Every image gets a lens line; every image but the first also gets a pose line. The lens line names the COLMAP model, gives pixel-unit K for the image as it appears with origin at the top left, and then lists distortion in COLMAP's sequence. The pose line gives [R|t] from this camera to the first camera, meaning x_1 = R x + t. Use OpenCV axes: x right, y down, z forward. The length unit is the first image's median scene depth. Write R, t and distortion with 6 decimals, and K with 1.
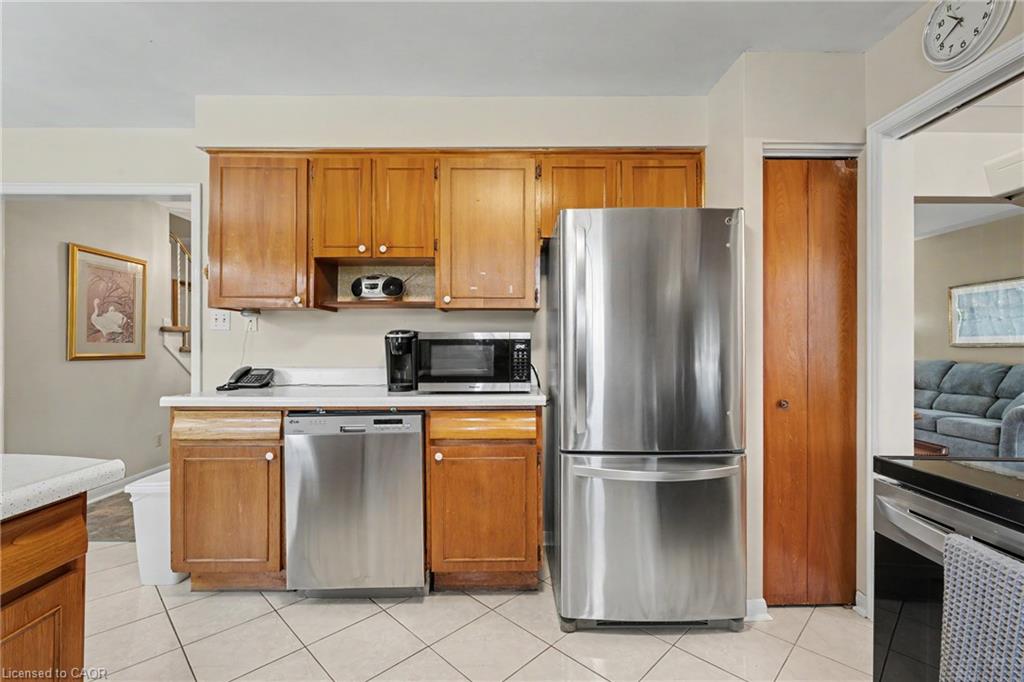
lens RADIAL K [[466.1, 0, 512.2], [0, 466.1, 343.9], [0, 0, 1]] dist [-0.000308, -0.000058]
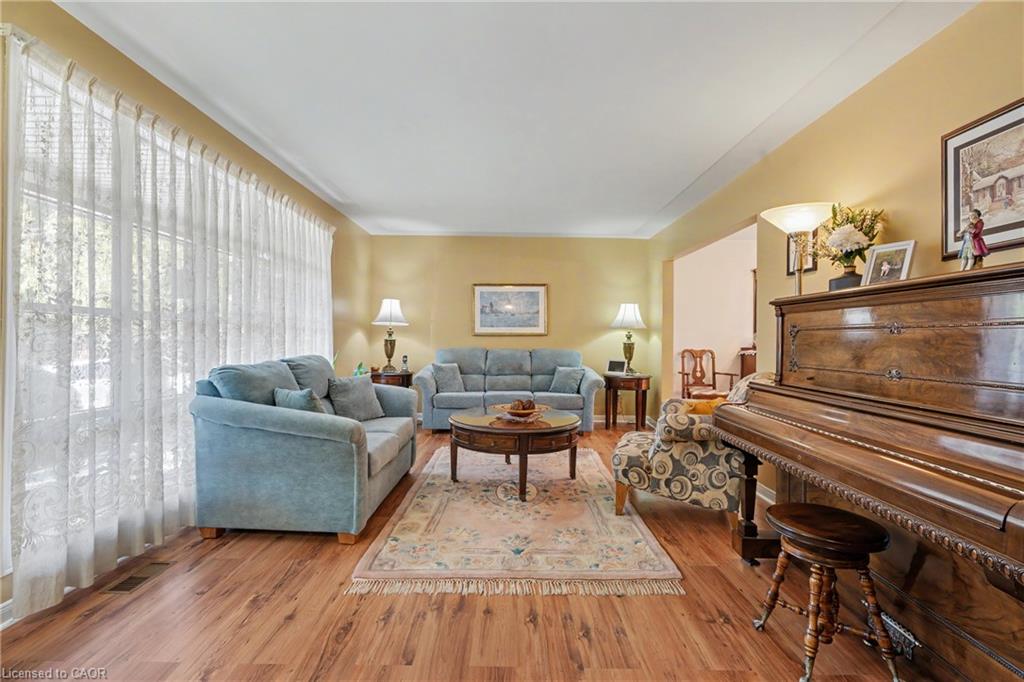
lens RADIAL K [[466.1, 0, 511.5], [0, 466.1, 339.5], [0, 0, 1]] dist [-0.000308, -0.000058]
pose [[0.016613, -0.002552, 0.999859, -0.223261], [-0.006434, 0.999976, 0.002660, 0.011956], [-0.999841, -0.006477, 0.016596, 0.894910]]
